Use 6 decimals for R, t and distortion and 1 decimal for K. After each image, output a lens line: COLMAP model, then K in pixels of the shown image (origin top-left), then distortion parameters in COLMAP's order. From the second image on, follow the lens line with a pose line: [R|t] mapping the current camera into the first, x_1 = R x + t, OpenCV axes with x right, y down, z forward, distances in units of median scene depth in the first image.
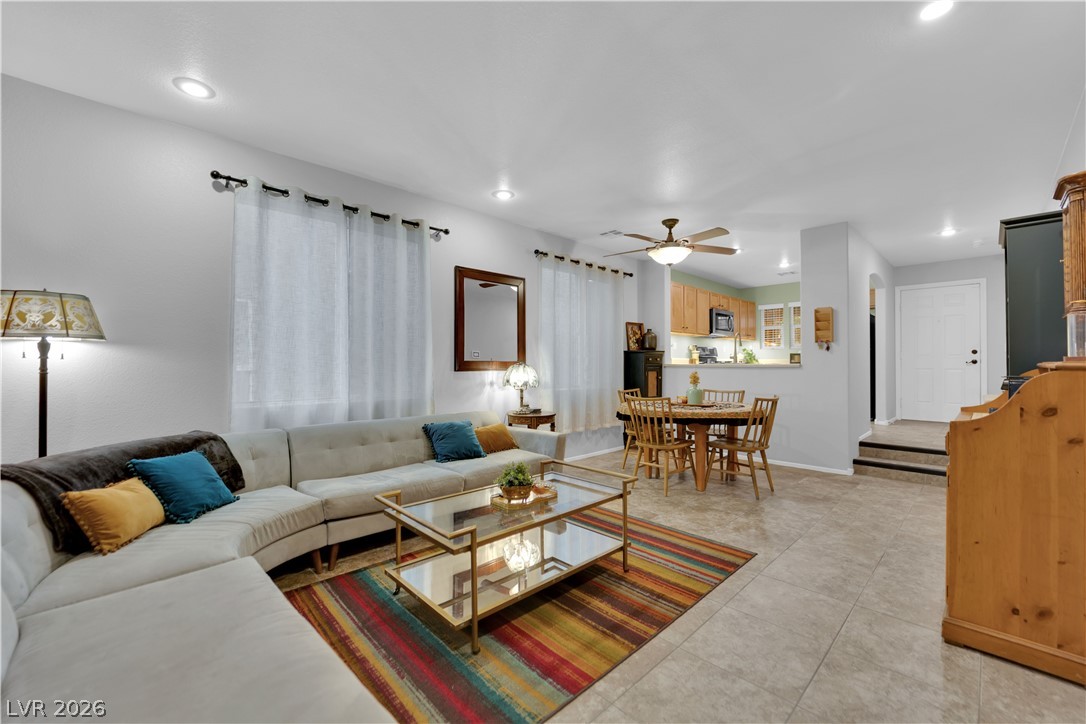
lens RADIAL K [[430.1, 0, 552.6], [0, 430.1, 365.6], [0, 0, 1]] dist [-0.001955, -0.000047]
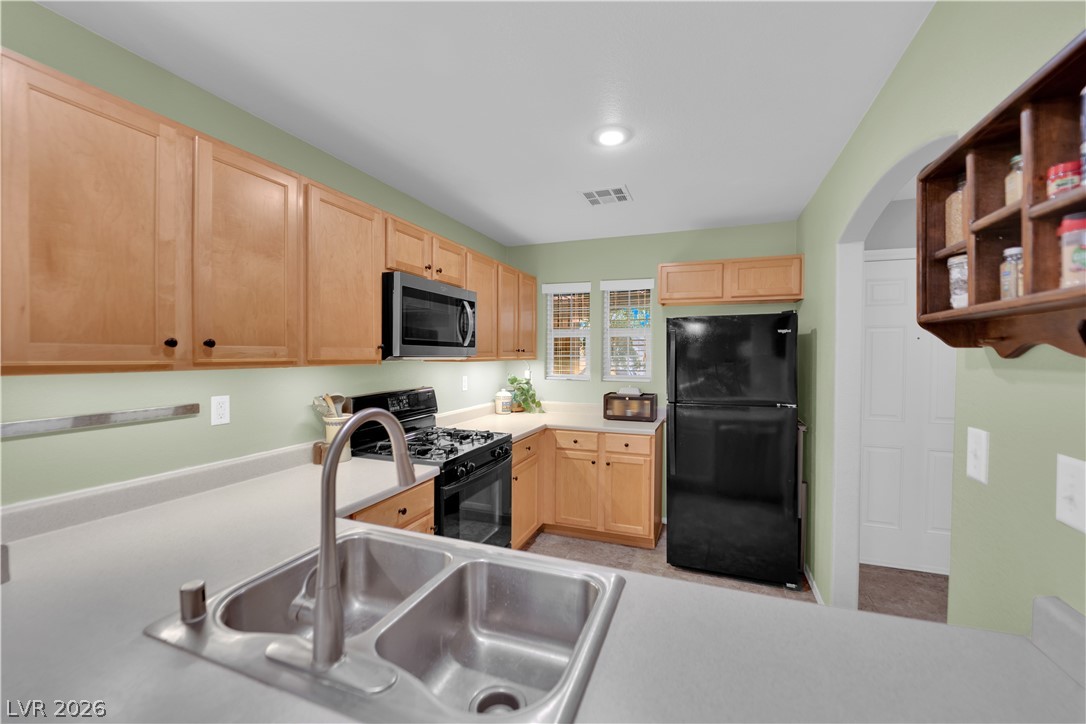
lens RADIAL K [[430.1, 0, 543.7], [0, 430.1, 356.1], [0, 0, 1]] dist [-0.001955, -0.000047]
pose [[0.905696, 0.001112, 0.423927, 0.297922], [-0.005774, 0.999936, 0.009713, -0.069765], [-0.423889, -0.011245, 0.905644, 0.605366]]
